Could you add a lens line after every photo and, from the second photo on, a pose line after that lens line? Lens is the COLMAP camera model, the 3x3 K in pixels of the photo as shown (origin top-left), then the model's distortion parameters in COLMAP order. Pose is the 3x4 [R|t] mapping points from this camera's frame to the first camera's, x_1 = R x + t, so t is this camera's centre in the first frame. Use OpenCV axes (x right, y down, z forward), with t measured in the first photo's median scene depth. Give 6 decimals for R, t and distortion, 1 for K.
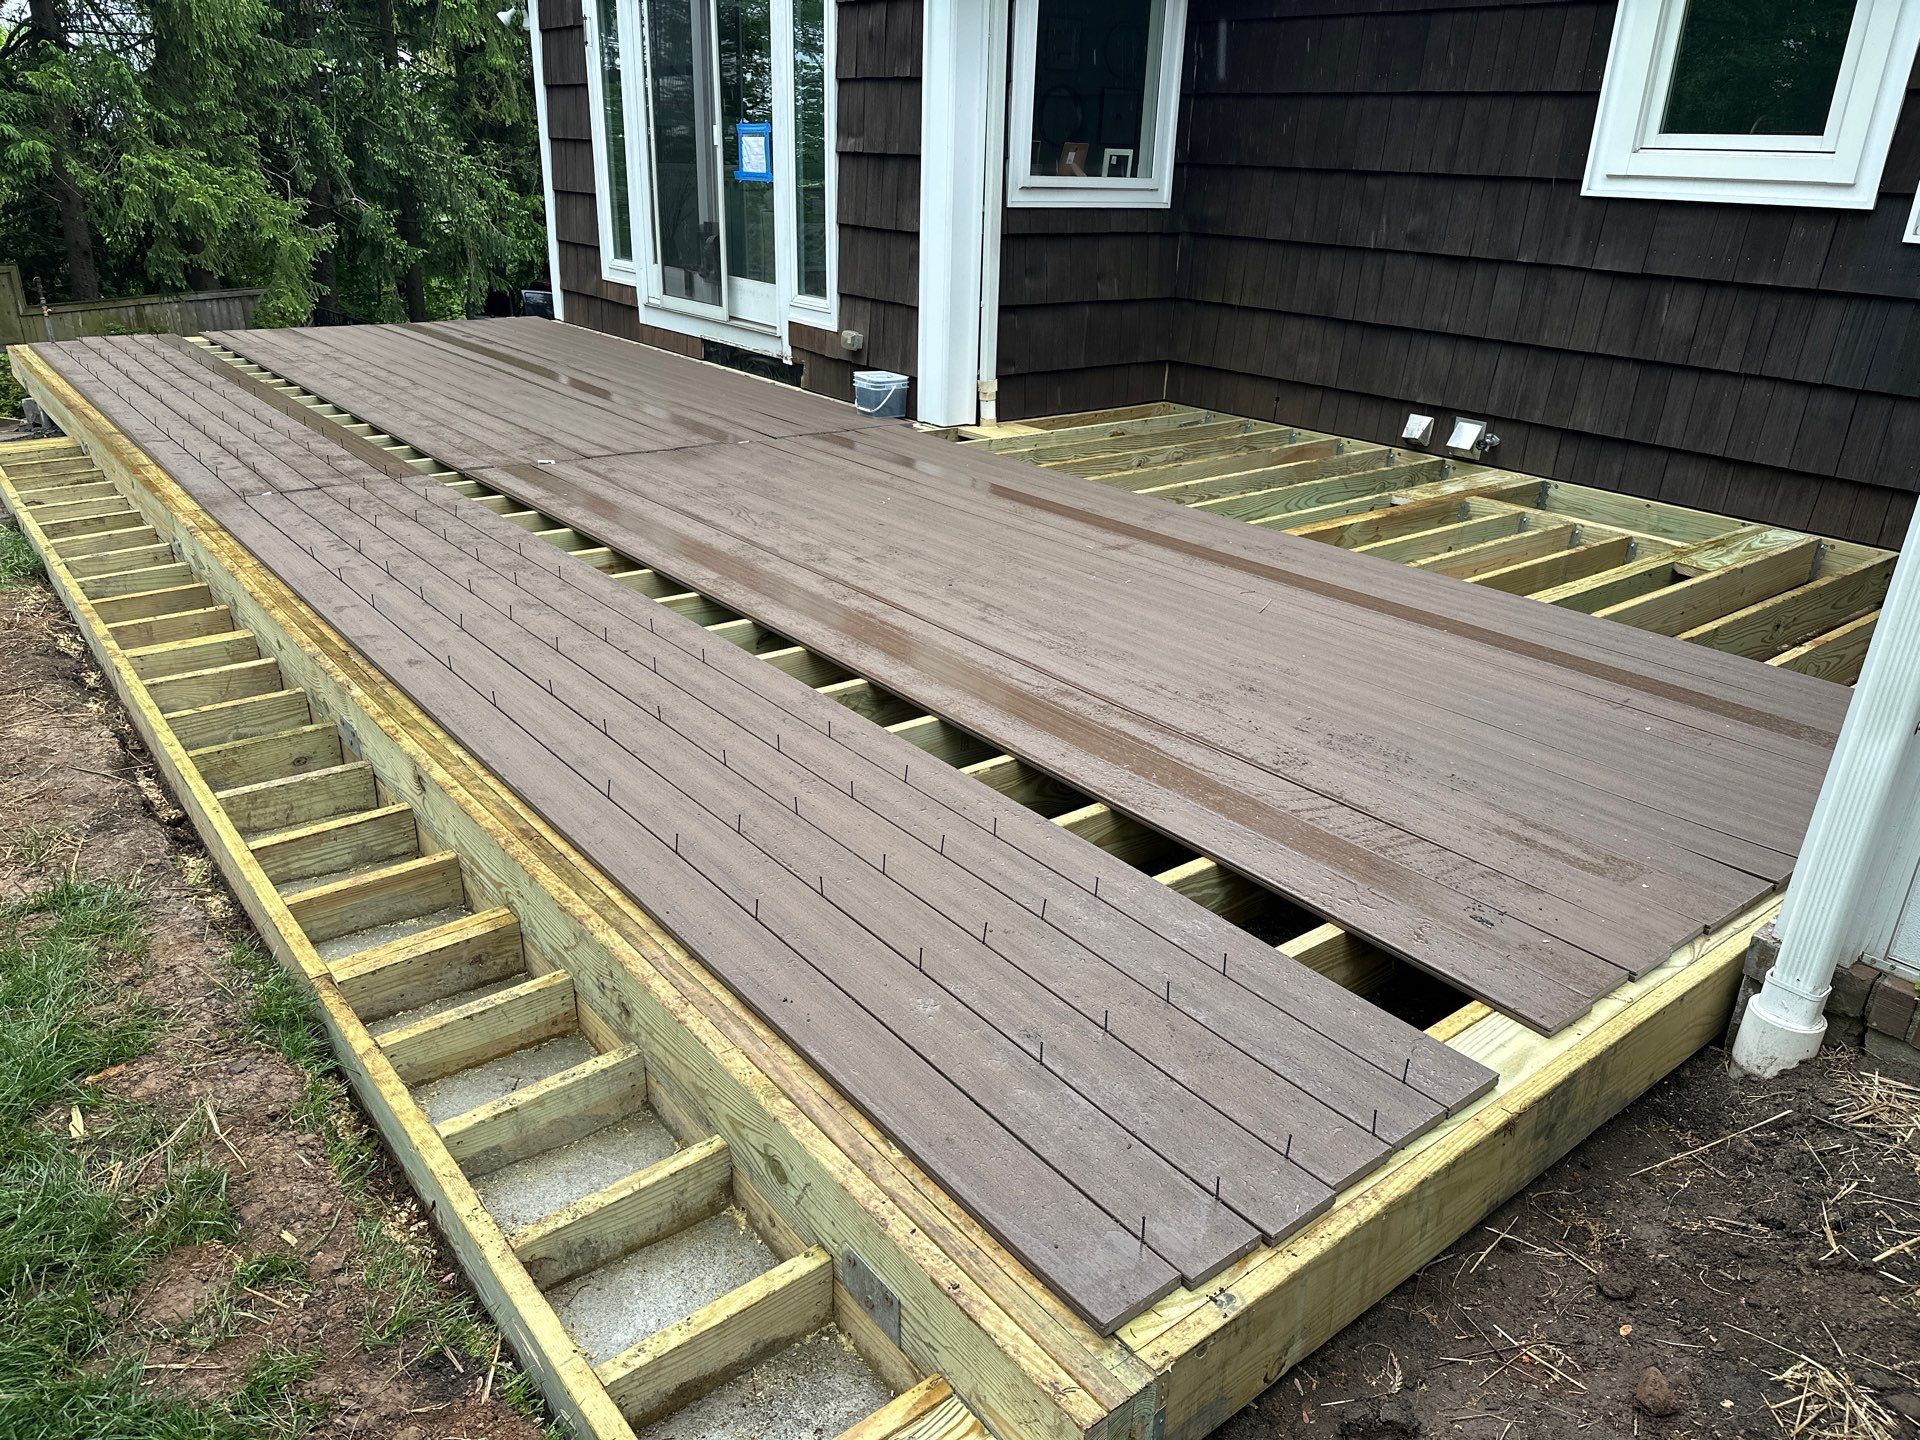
lens RADIAL K [[1347.2, 0, 961.7], [0, 1347.2, 722.6], [0, 0, 1]] dist [0.031769, -0.038004]
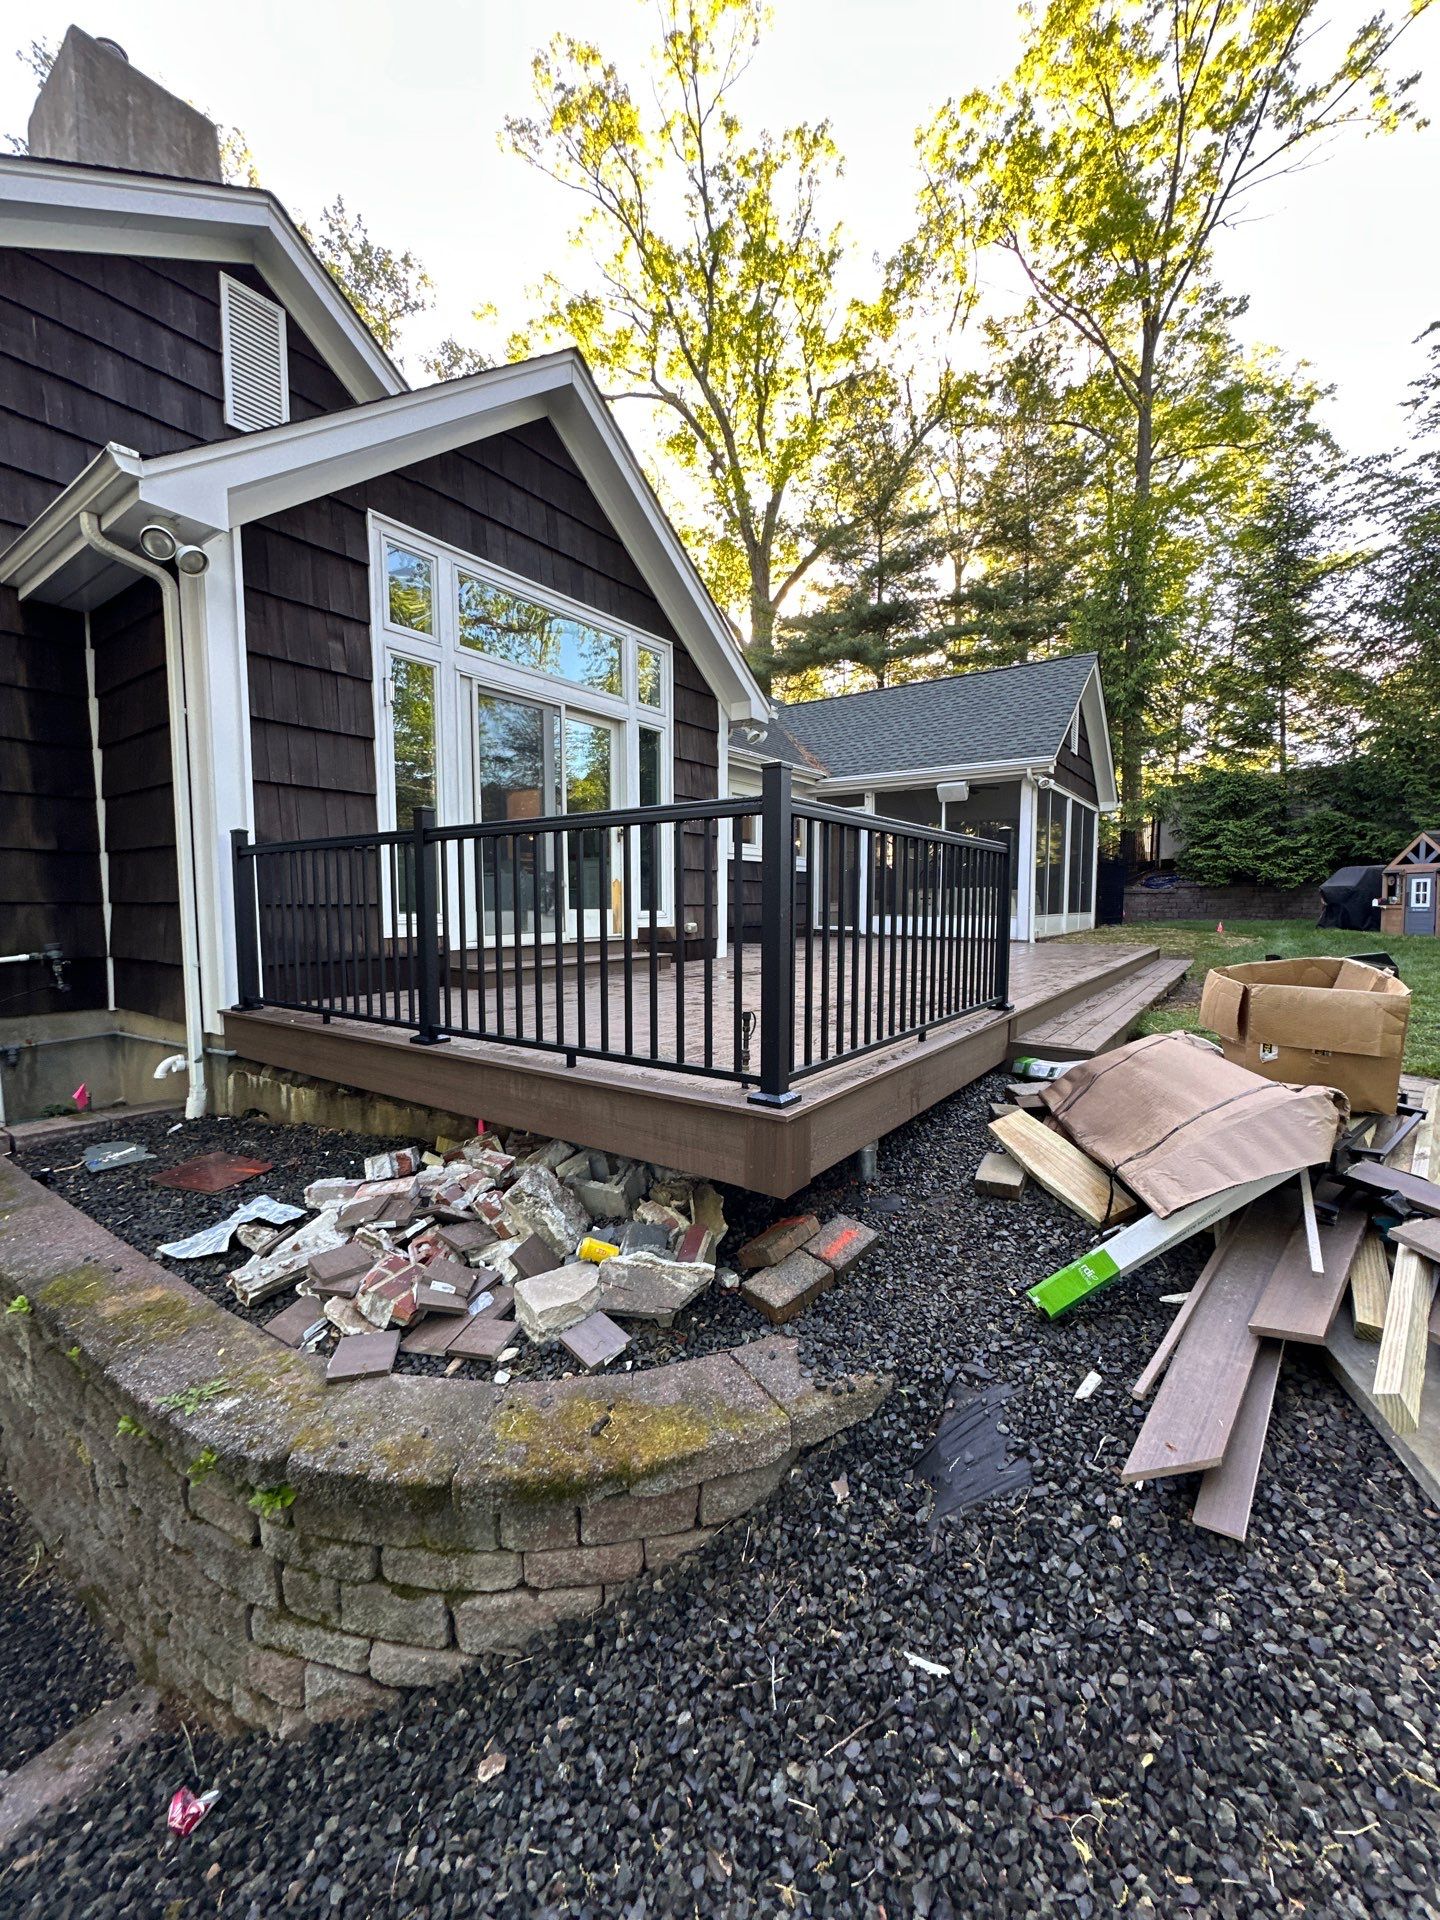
lens RADIAL K [[762.0, 0, 718.4], [0, 762.0, 963.6], [0, 0, 1]] dist [-0.003598, 0.000506]
pose [[-0.269975, -0.112400, 0.956284, -1.140383], [0.367309, 0.906037, 0.210191, -0.470173], [-0.890055, 0.407998, -0.203322, 1.272348]]
